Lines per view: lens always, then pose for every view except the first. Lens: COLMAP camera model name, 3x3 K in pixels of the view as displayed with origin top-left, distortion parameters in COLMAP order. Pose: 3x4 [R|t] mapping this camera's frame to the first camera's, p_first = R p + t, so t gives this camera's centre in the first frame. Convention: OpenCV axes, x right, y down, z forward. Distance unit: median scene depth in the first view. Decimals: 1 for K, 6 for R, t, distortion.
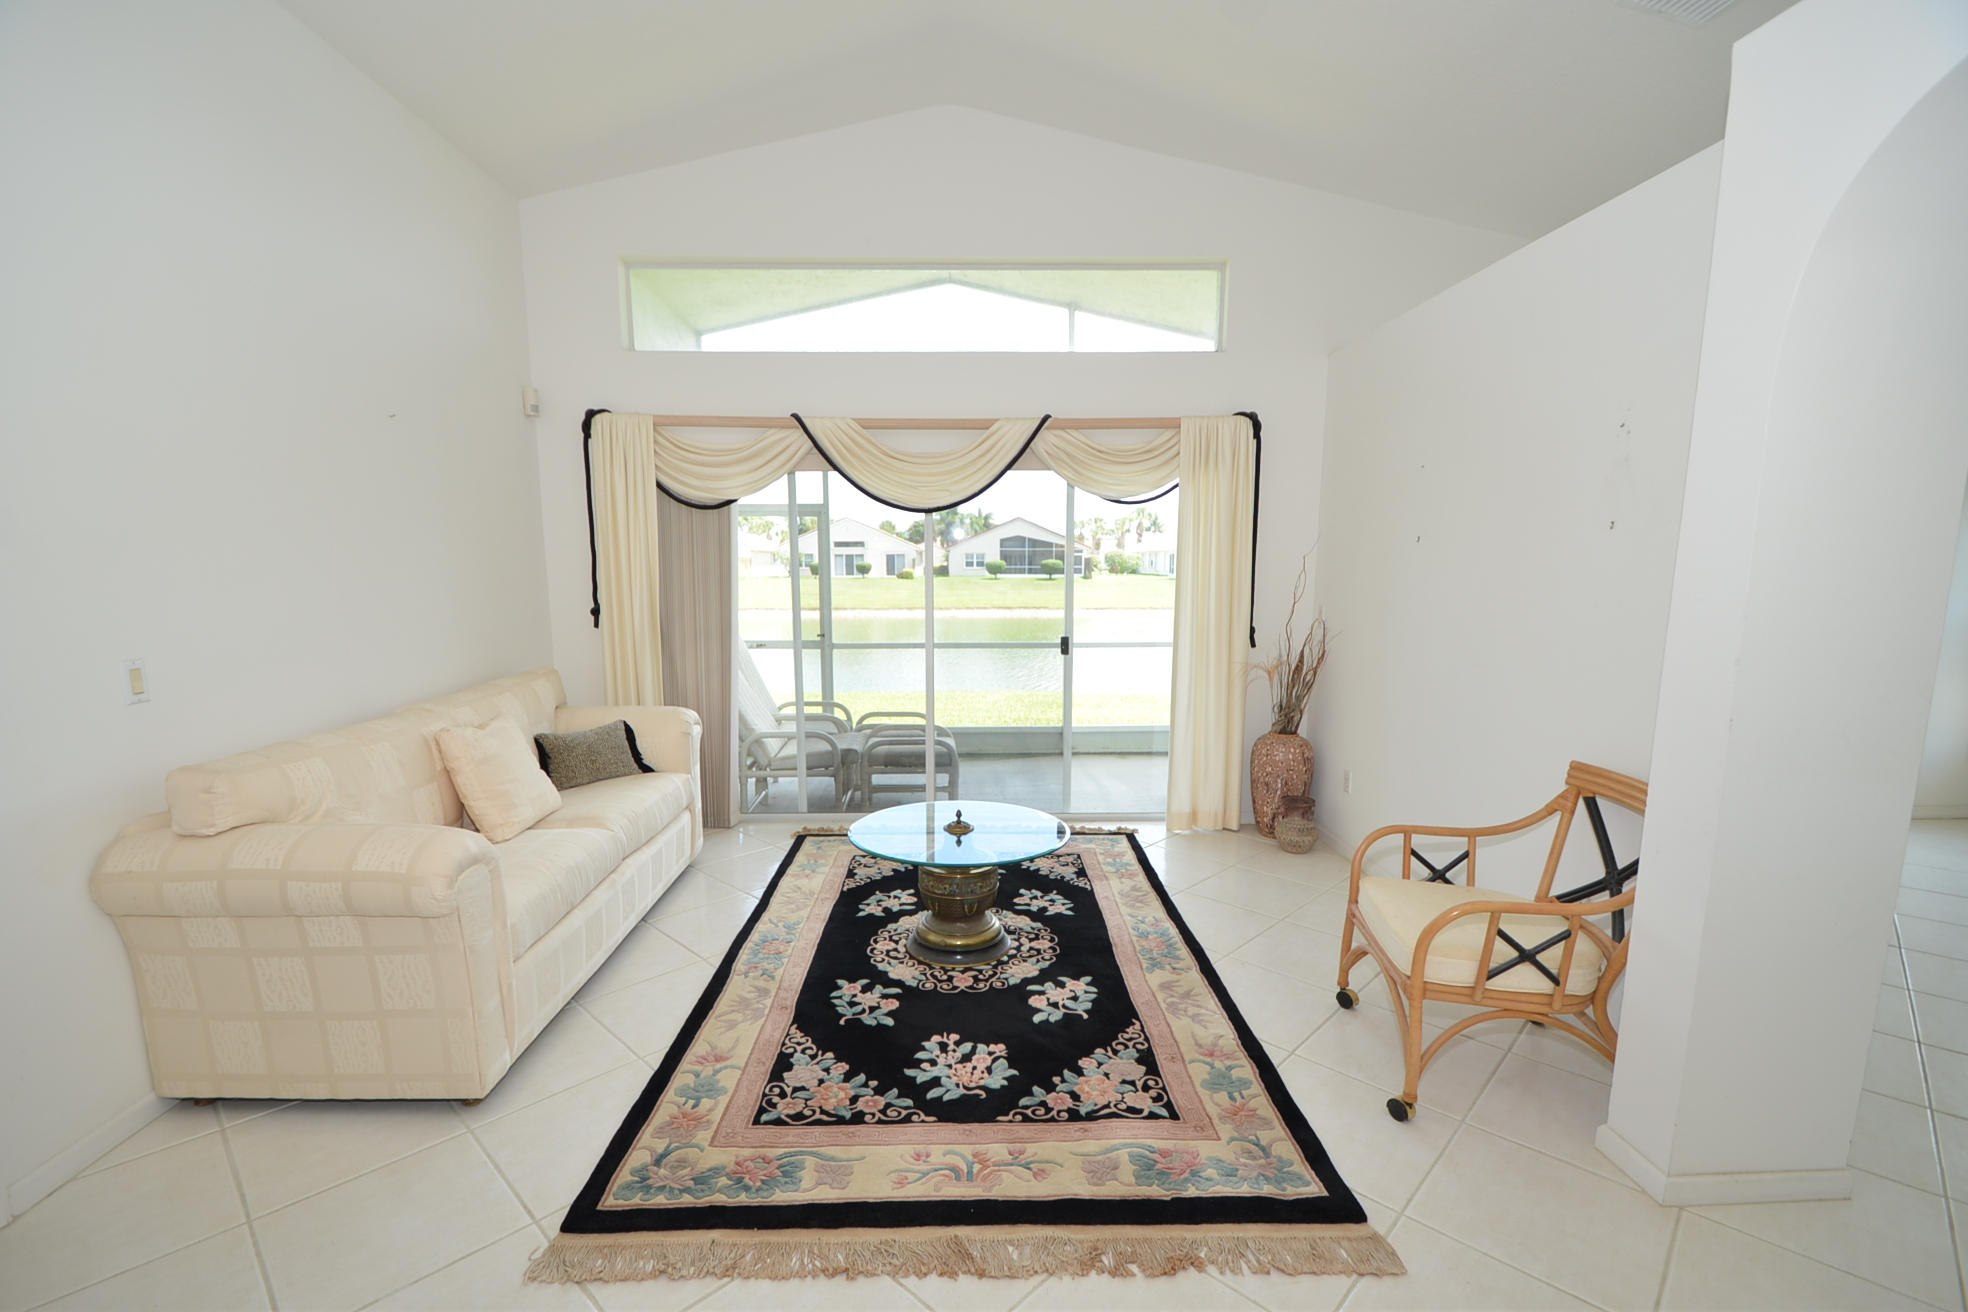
lens RADIAL K [[877.8, 0, 976.4], [0, 877.8, 697.9], [0, 0, 1]] dist [0.001412, 0.000003]
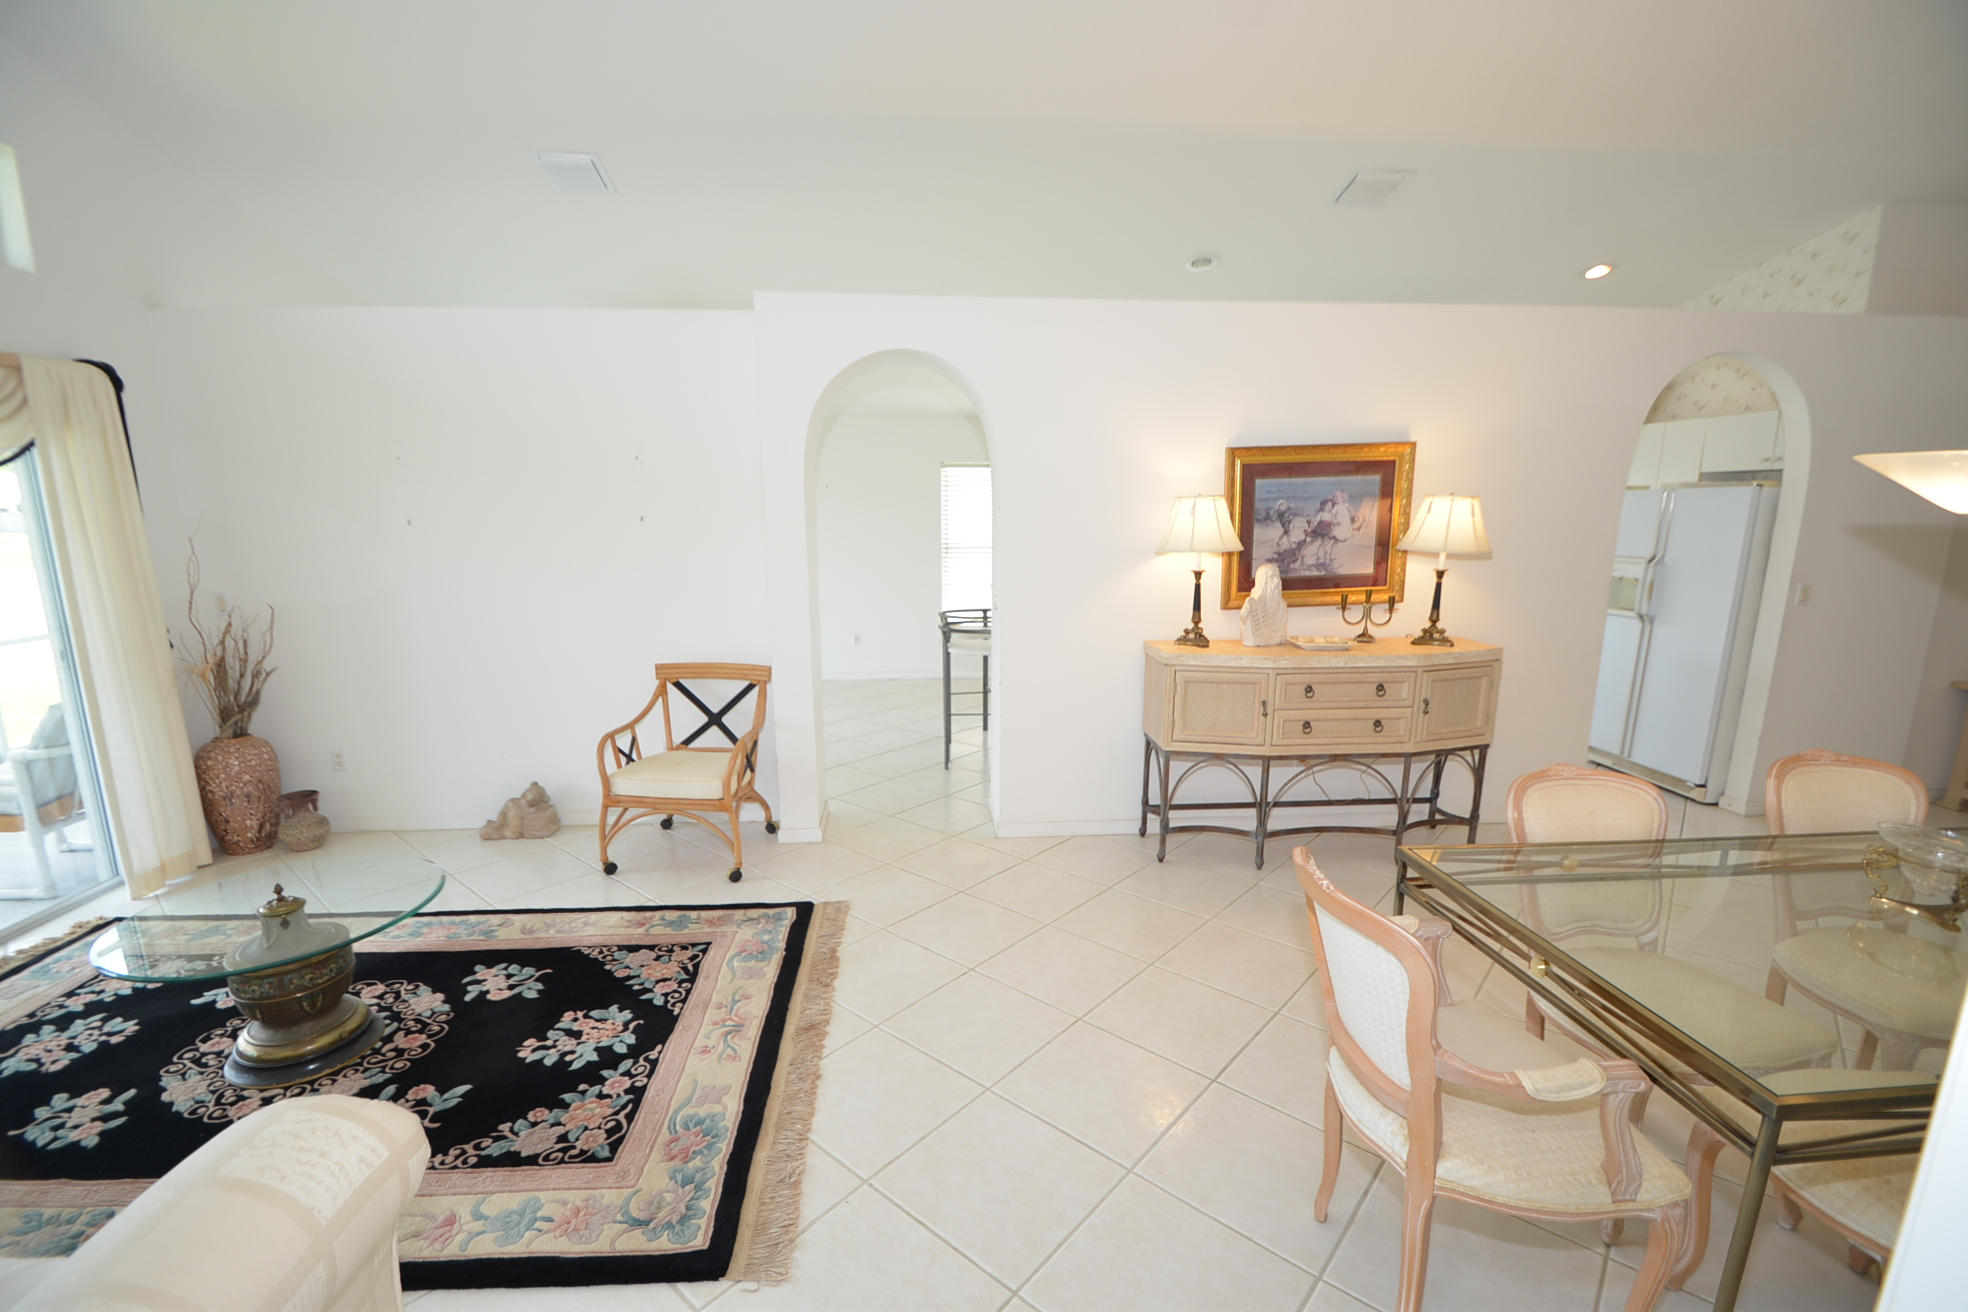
lens RADIAL K [[862.6, 0, 973.2], [0, 862.6, 695.0], [0, 0, 1]] dist [-0.000128, -0.012308]
pose [[-0.065503, -0.203727, 0.976834, -0.871920], [0.153186, 0.965279, 0.211589, -0.113624], [-0.986024, 0.163497, -0.032021, 0.445864]]
